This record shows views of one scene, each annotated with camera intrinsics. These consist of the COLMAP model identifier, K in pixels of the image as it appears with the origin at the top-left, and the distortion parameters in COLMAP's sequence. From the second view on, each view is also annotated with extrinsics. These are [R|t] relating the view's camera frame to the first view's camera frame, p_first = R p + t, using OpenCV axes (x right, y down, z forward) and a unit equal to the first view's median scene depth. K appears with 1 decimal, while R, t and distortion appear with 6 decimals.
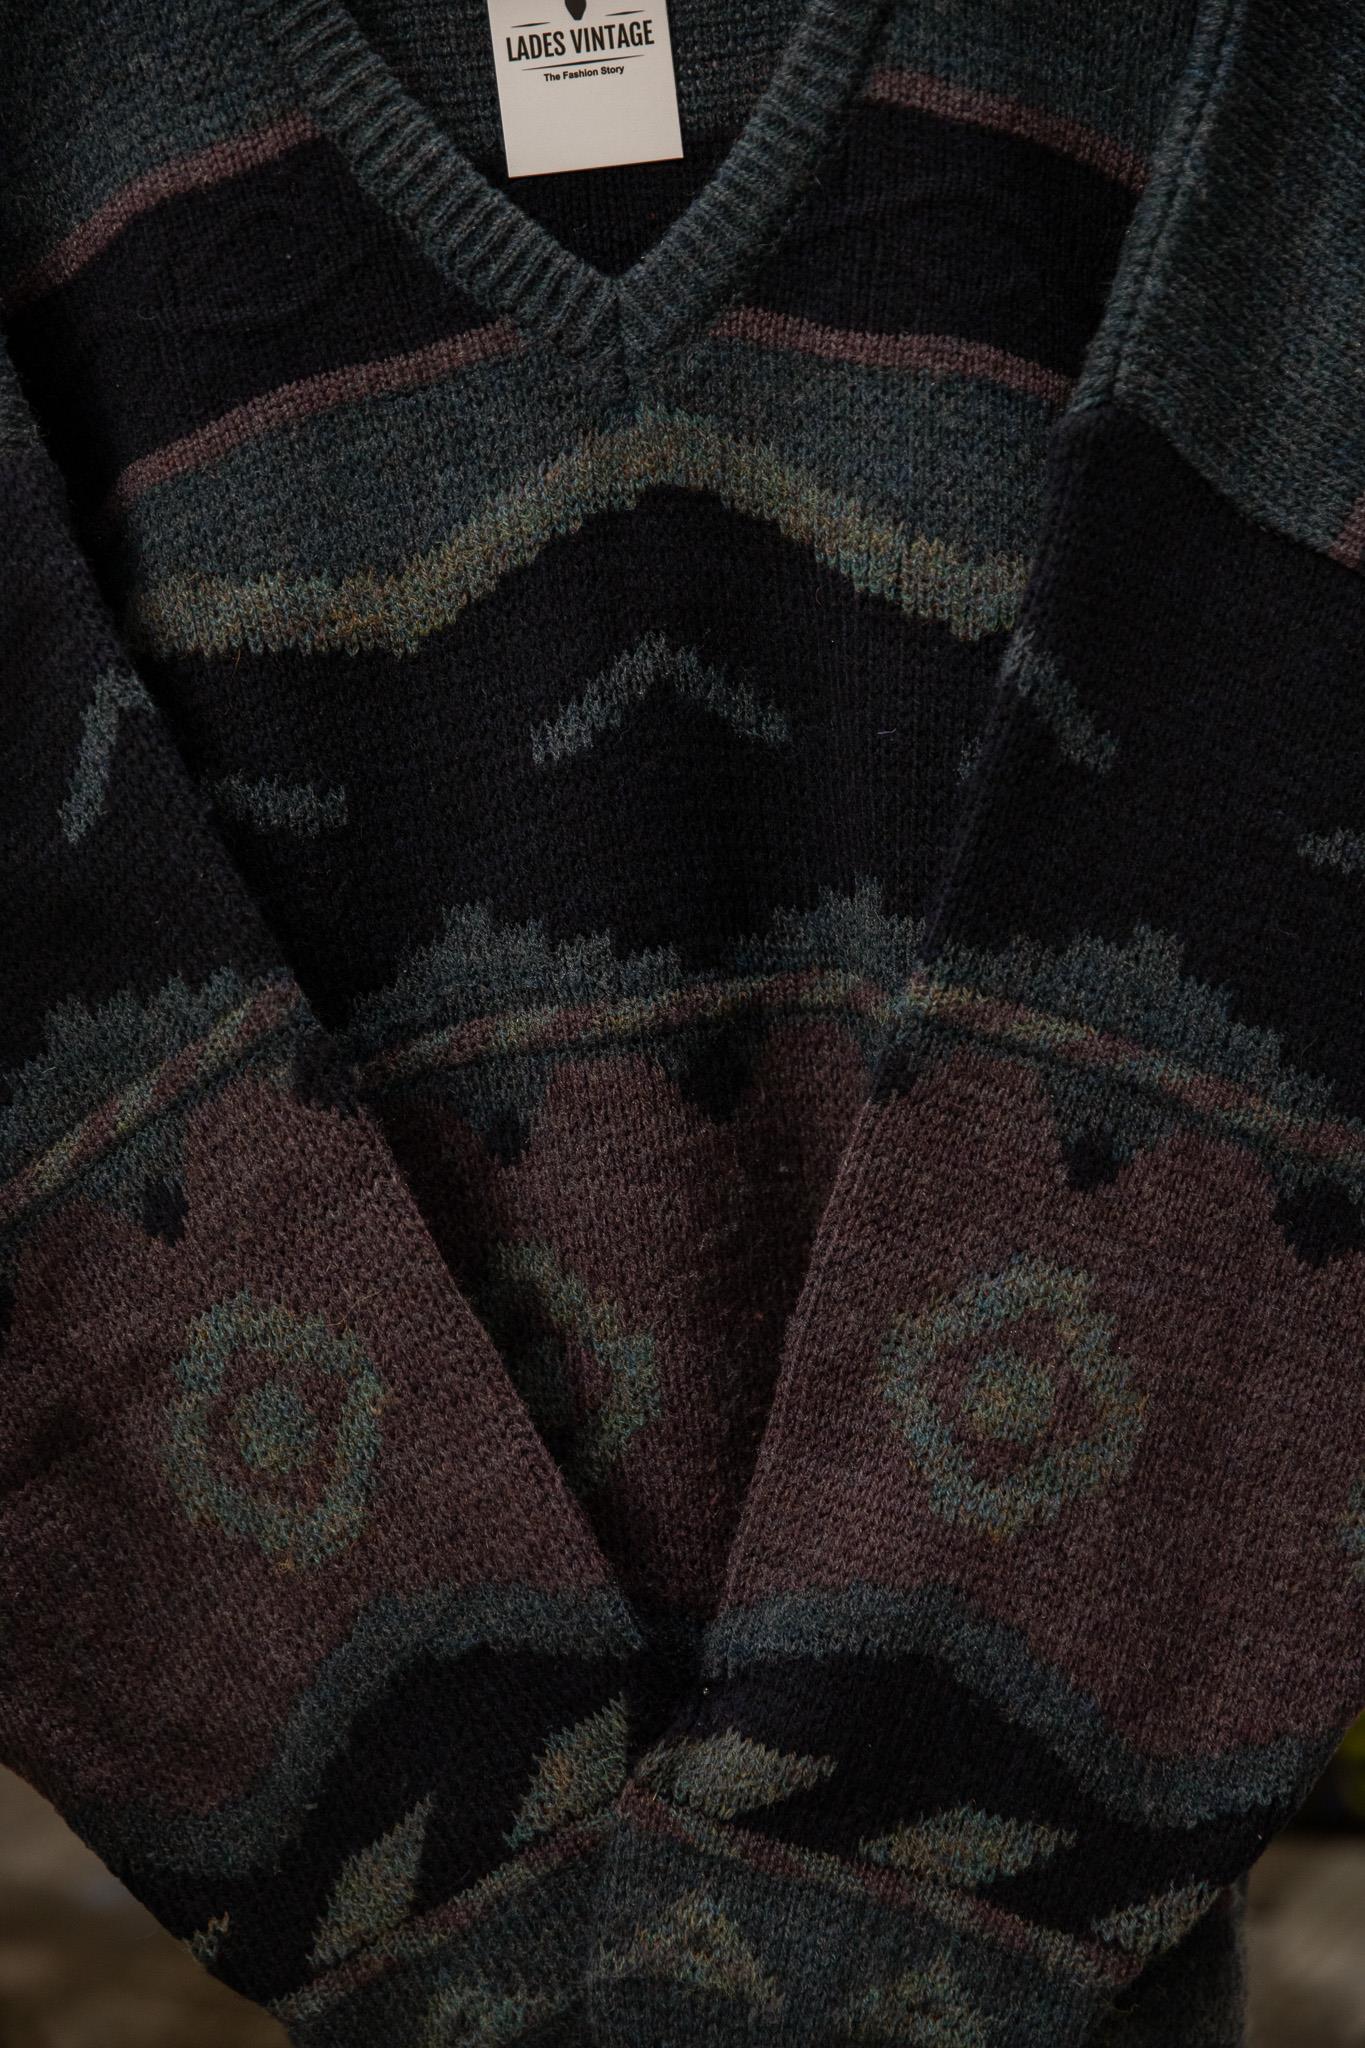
lens RADIAL K [[3899.2, 0, 682.5], [0, 3899.2, 1024.0], [0, 0, 1]] dist [0.185962, 0.201105]
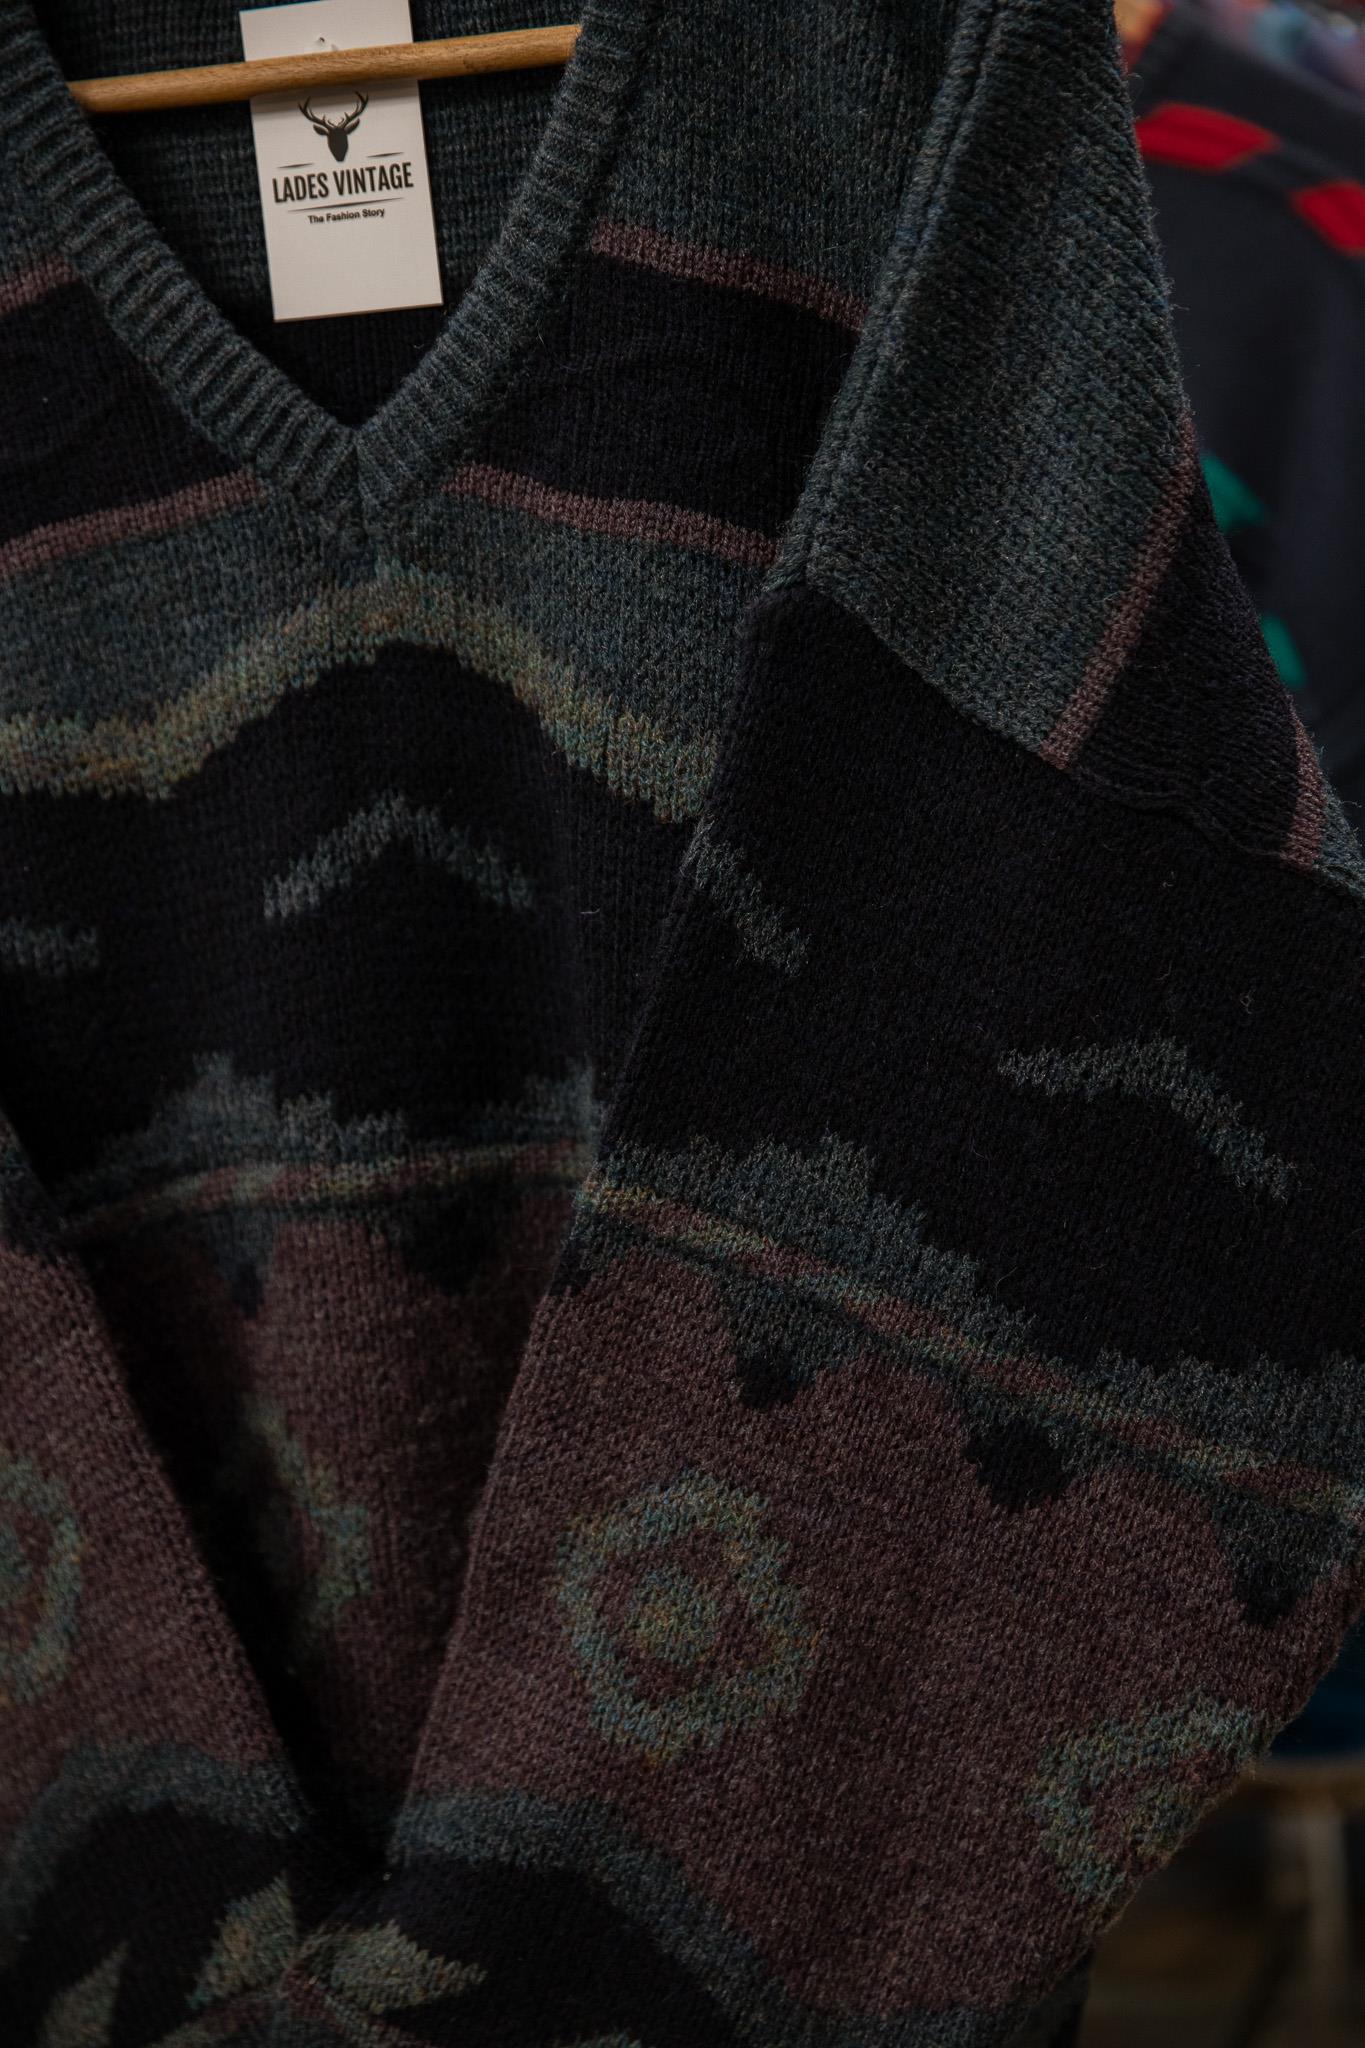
lens RADIAL K [[3899.2, 0, 682.5], [0, 3899.2, 1024.0], [0, 0, 1]] dist [0.185962, 0.201105]
pose [[0.951501, 0.069749, -0.299635, 0.361027], [-0.058424, 0.997204, 0.046602, -0.093031], [0.302048, -0.026836, 0.952915, 0.095306]]
